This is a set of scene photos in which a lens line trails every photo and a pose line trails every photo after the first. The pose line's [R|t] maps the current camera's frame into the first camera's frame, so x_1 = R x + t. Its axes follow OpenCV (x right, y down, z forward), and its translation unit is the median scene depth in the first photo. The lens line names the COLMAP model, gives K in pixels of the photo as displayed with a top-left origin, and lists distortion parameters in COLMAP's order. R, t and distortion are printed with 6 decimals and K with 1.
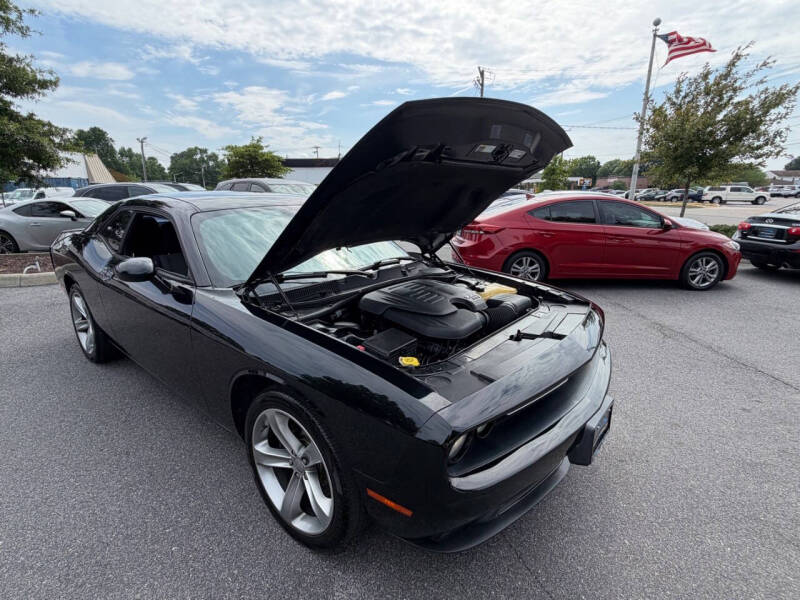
lens RADIAL K [[408.9, 0, 398.7], [0, 408.9, 304.9], [0, 0, 1]] dist [-0.006798, 0.008834]
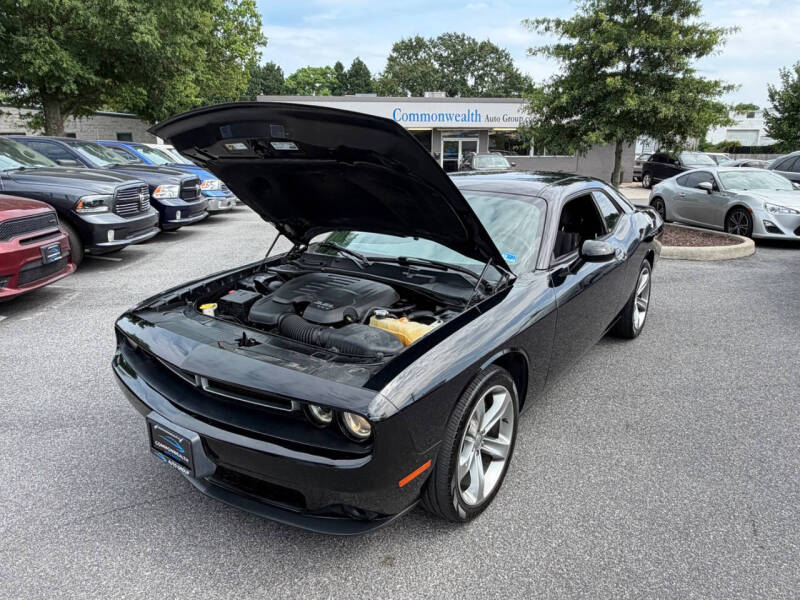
lens RADIAL K [[526.0, 0, 399.3], [0, 526.0, 313.0], [0, 0, 1]] dist [-0.013911, 0.030665]
pose [[0.042368, 0.292024, -0.955472, 0.963719], [-0.267678, 0.924687, 0.270745, -0.272052], [0.962576, 0.244288, 0.117345, 0.801423]]
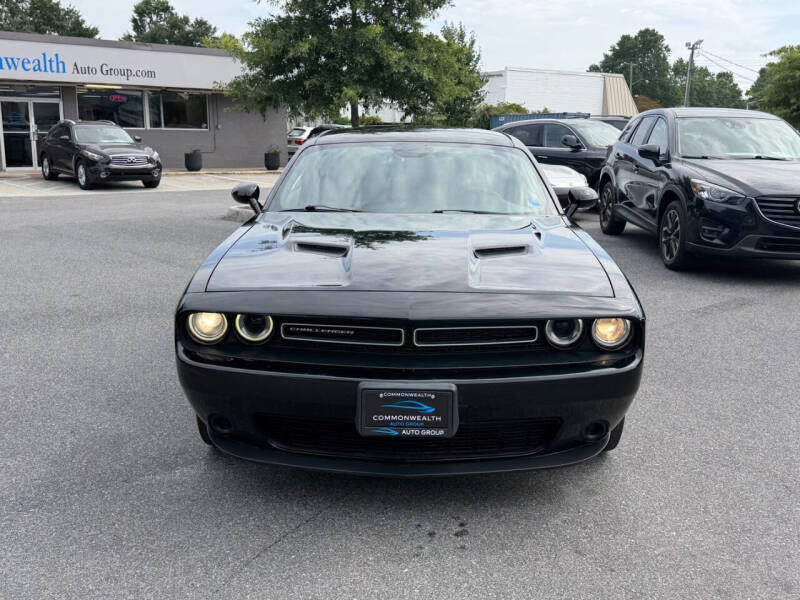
lens RADIAL K [[824.7, 0, 398.1], [0, 824.7, 301.9], [0, 0, 1]] dist [0.029372, 0.000000]
pose [[0.611154, 0.165318, -0.774055, 1.042268], [-0.220984, 0.974695, 0.033692, 0.028249], [0.760038, 0.150463, 0.632221, -0.037362]]
